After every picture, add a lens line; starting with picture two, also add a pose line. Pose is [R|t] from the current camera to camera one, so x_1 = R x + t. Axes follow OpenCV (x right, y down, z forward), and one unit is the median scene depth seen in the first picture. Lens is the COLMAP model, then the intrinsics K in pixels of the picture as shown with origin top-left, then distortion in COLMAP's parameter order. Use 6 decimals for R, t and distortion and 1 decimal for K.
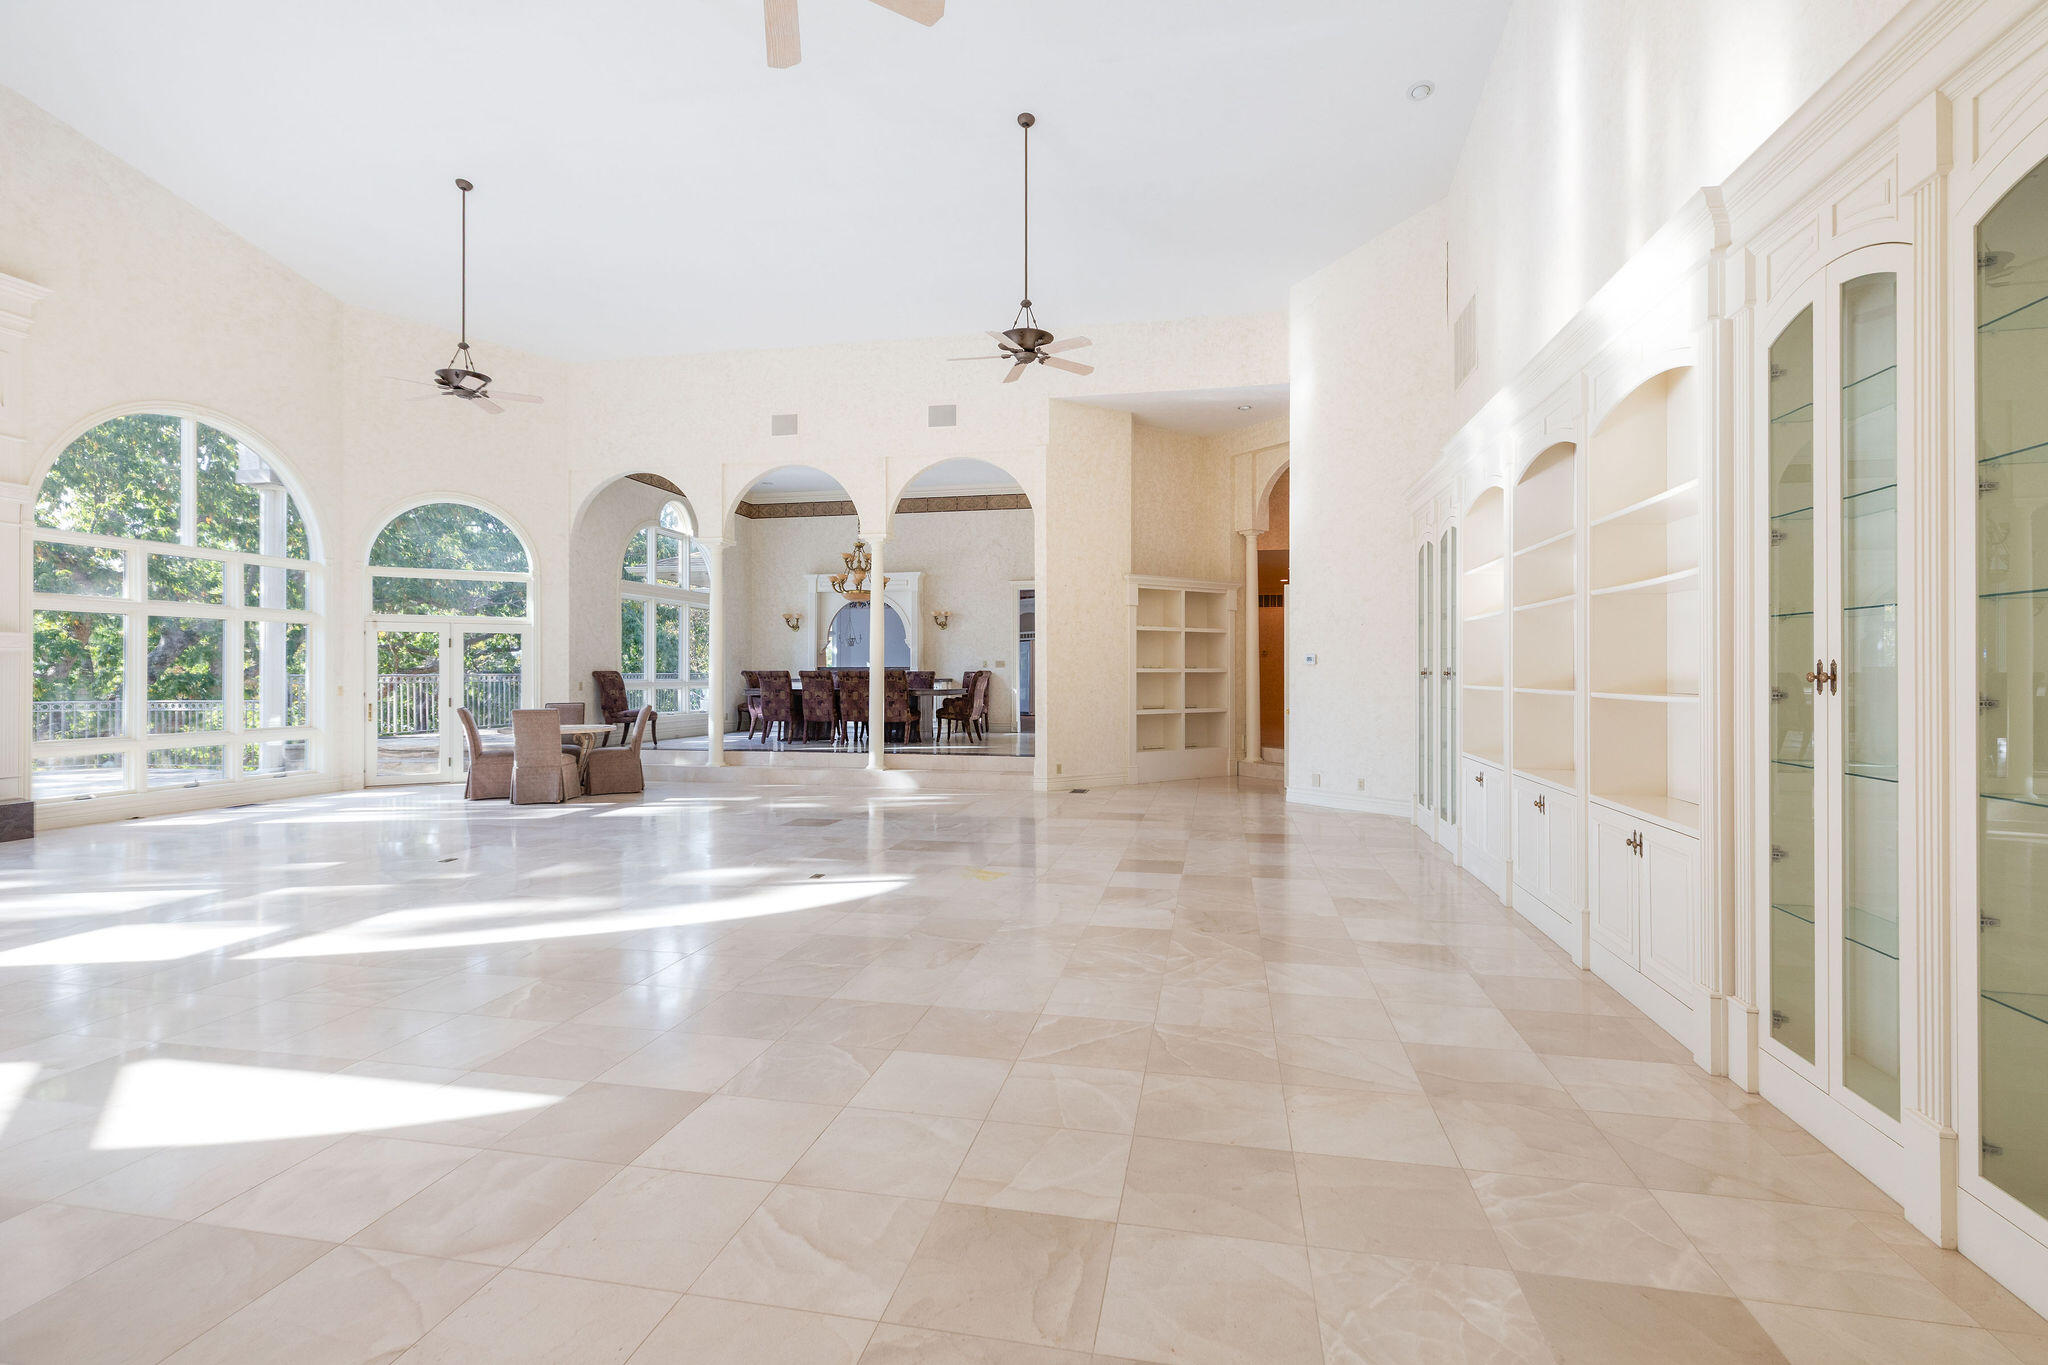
lens RADIAL K [[944.6, 0, 1026.7], [0, 944.6, 668.8], [0, 0, 1]] dist [-0.030556, 0.005153]
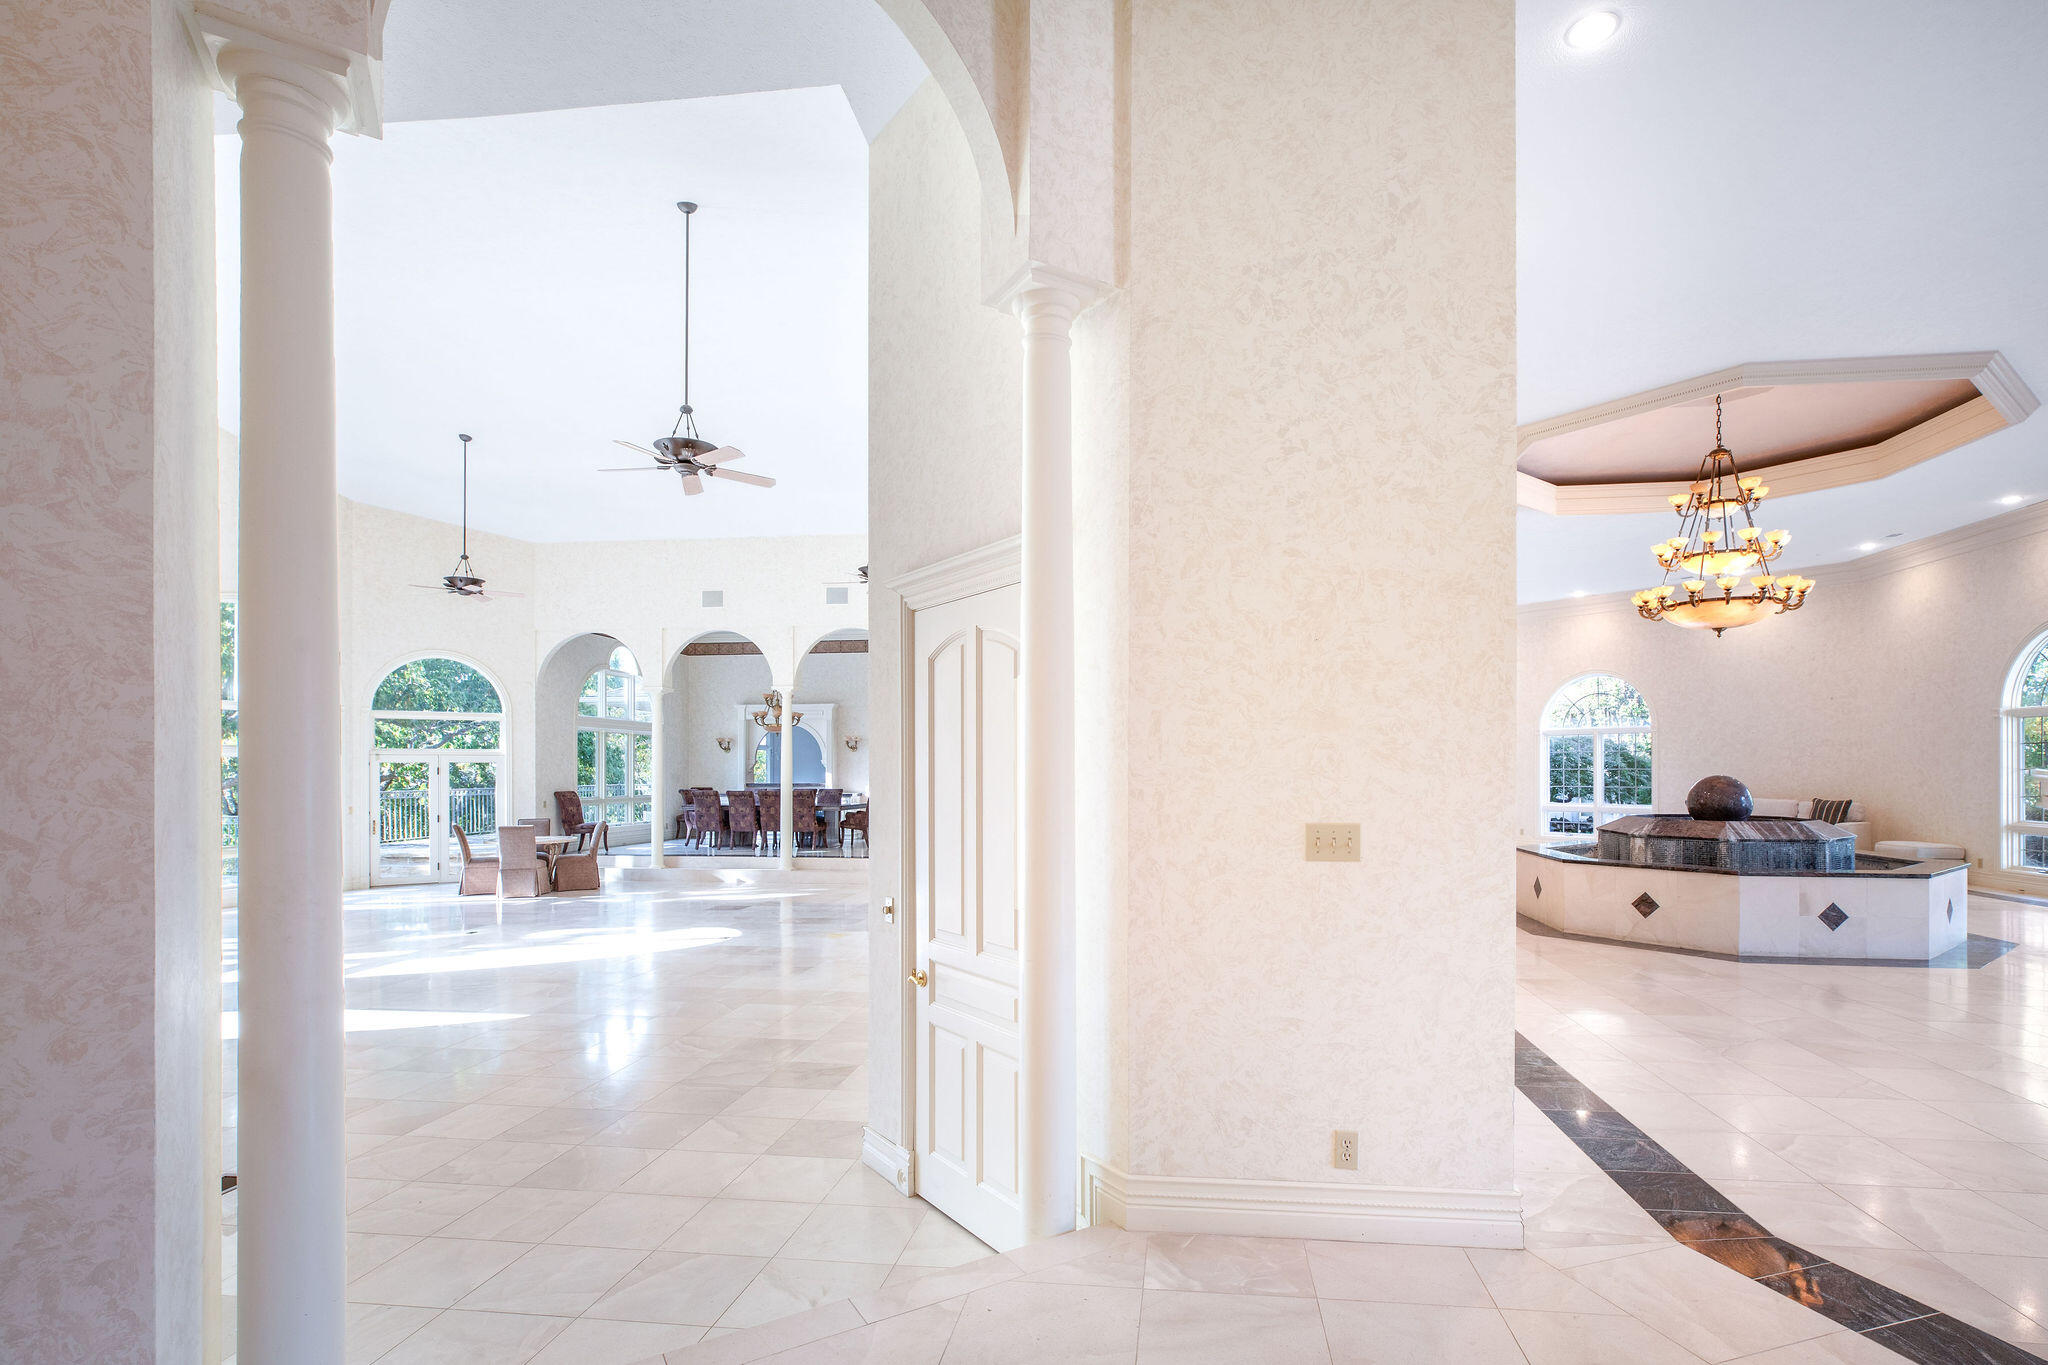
lens RADIAL K [[944.6, 0, 1051.6], [0, 944.6, 768.2], [0, 0, 1]] dist [-0.030556, 0.005153]
pose [[0.997049, -0.000407, 0.076769, 0.087782], [0.000563, 0.999998, -0.002010, -0.024308], [-0.076768, 0.002047, 0.997047, -0.258871]]
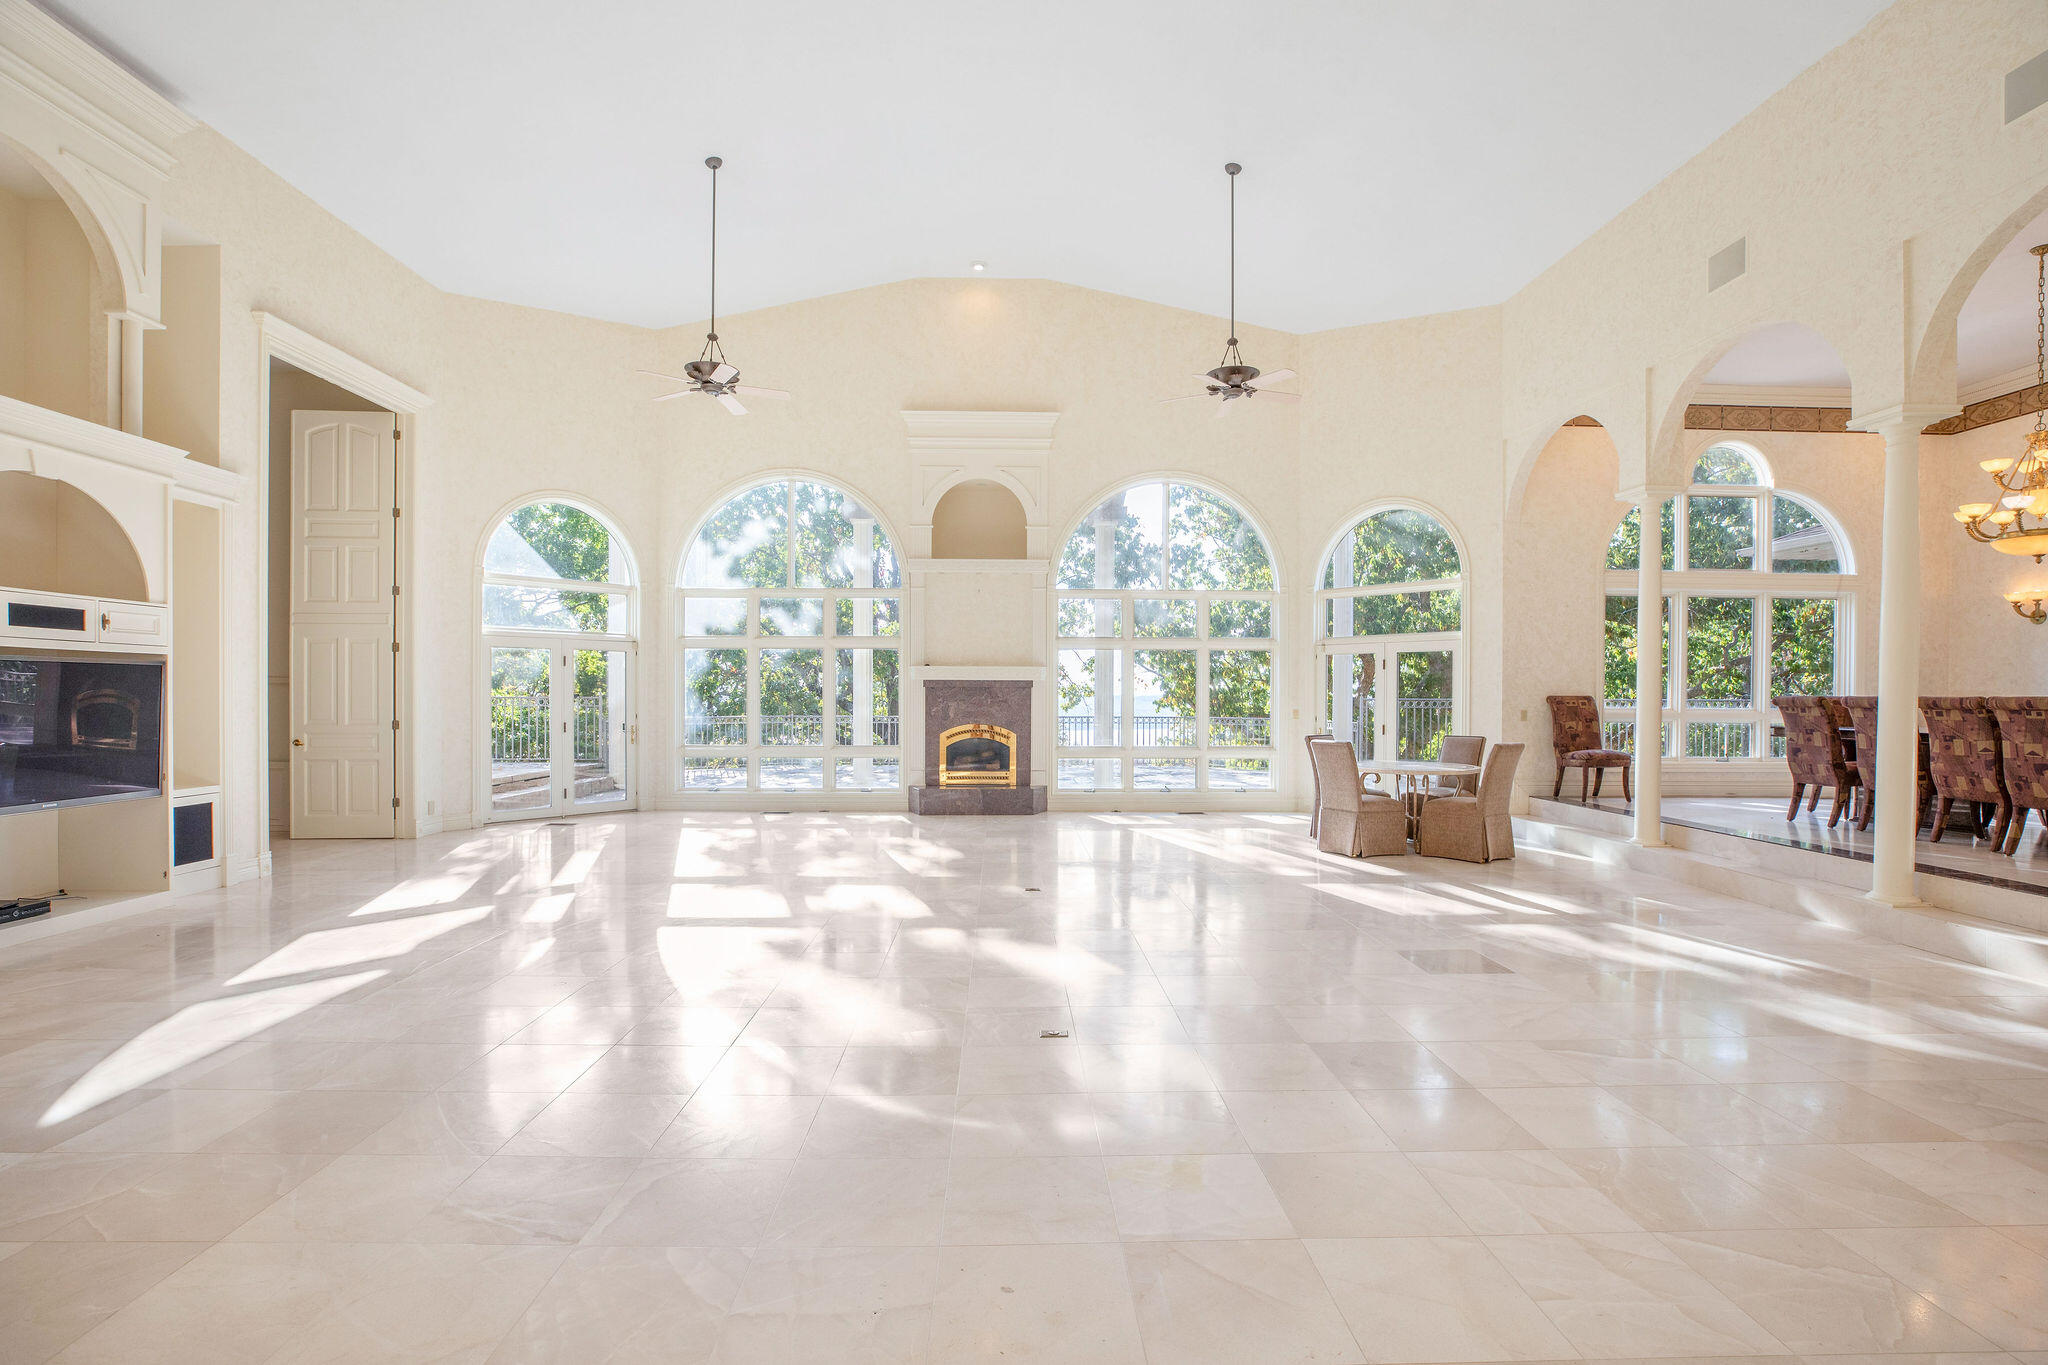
lens RADIAL K [[944.6, 0, 1032.9], [0, 944.6, 698.3], [0, 0, 1]] dist [-0.030556, 0.005153]
pose [[0.214460, 0.004700, -0.976721, 0.173227], [-0.000460, 0.999989, 0.004711, 0.001107], [0.976733, -0.000561, 0.214460, 0.408973]]
